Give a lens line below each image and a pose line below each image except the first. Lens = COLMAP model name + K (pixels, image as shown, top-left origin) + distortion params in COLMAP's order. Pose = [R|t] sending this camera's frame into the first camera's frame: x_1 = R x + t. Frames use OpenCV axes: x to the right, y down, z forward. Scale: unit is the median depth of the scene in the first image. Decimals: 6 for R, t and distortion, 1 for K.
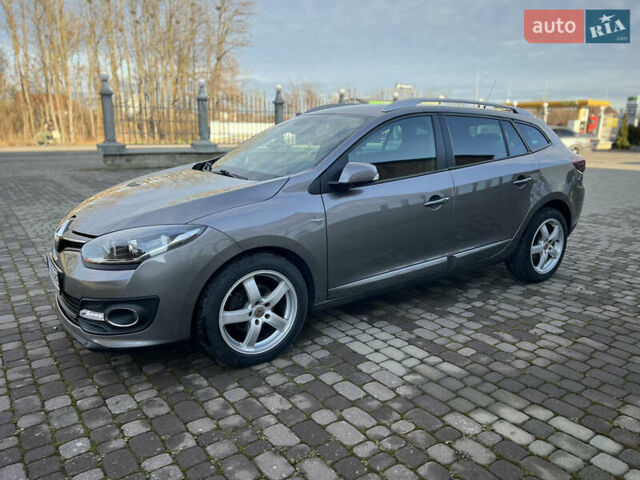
lens RADIAL K [[482.8, 0, 320.0], [0, 482.8, 240.0], [0, 0, 1]] dist [0.066707, -0.089579]
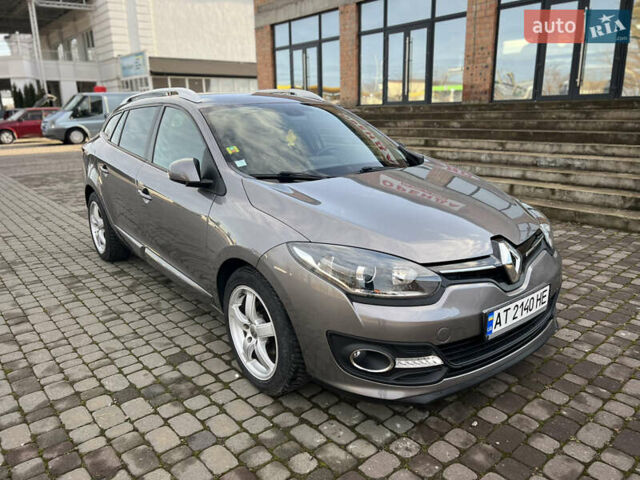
lens RADIAL K [[484.1, 0, 323.0], [0, 484.1, 239.0], [0, 0, 1]] dist [0.037679, -0.039444]
pose [[-0.078658, -0.270381, 0.959535, -1.183577], [0.241239, 0.928748, 0.281482, -0.319511], [-0.967273, 0.253618, -0.007827, 1.227018]]
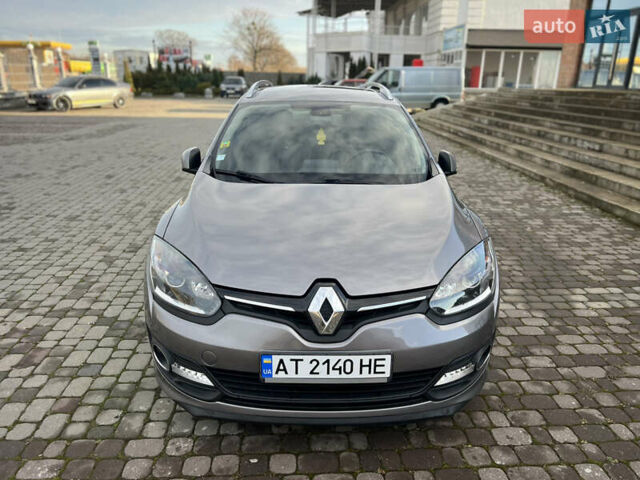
lens RADIAL K [[482.9, 0, 324.5], [0, 482.9, 242.8], [0, 0, 1]] dist [0.047421, -0.053720]
pose [[0.539622, -0.270832, 0.797156, -0.996462], [0.176964, 0.962180, 0.207106, -0.232119], [-0.823099, 0.029309, 0.567142, 0.587109]]
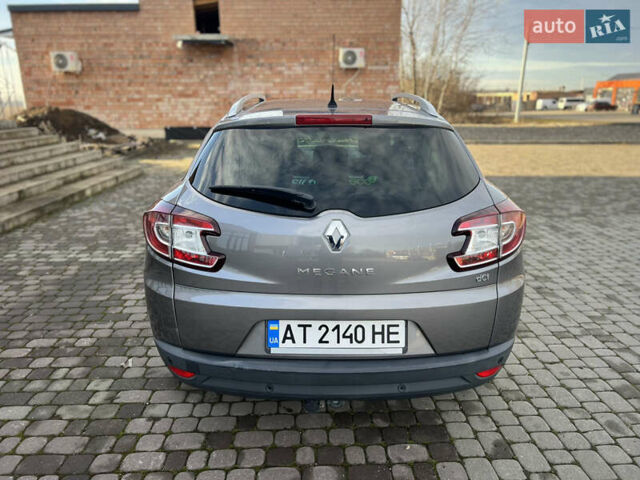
lens RADIAL K [[483.3, 0, 320.8], [0, 483.3, 238.9], [0, 0, 1]] dist [0.046969, -0.050941]
pose [[-0.559955, 0.223251, -0.797878, 1.210270], [-0.187344, 0.903953, 0.384411, -0.516635], [0.807064, 0.364731, -0.464348, 2.003707]]
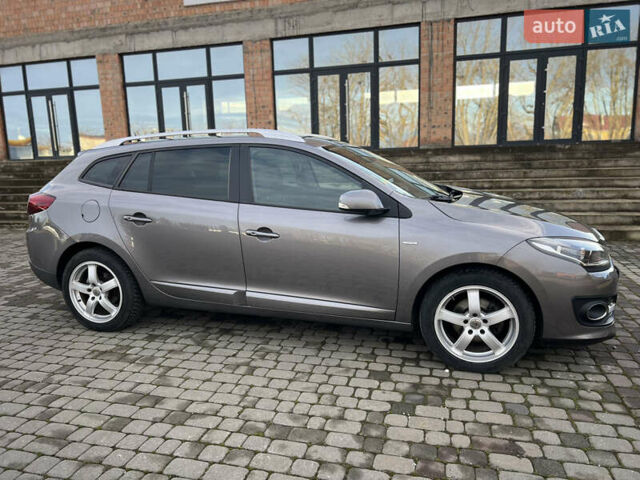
lens RADIAL K [[483.3, 0, 320.8], [0, 483.3, 238.9], [0, 0, 1]] dist [0.046969, -0.050941]
pose [[-0.633273, -0.126117, 0.763583, -0.967664], [0.193500, 0.929496, 0.313998, -0.499614], [-0.749348, 0.346600, -0.564222, 2.093751]]
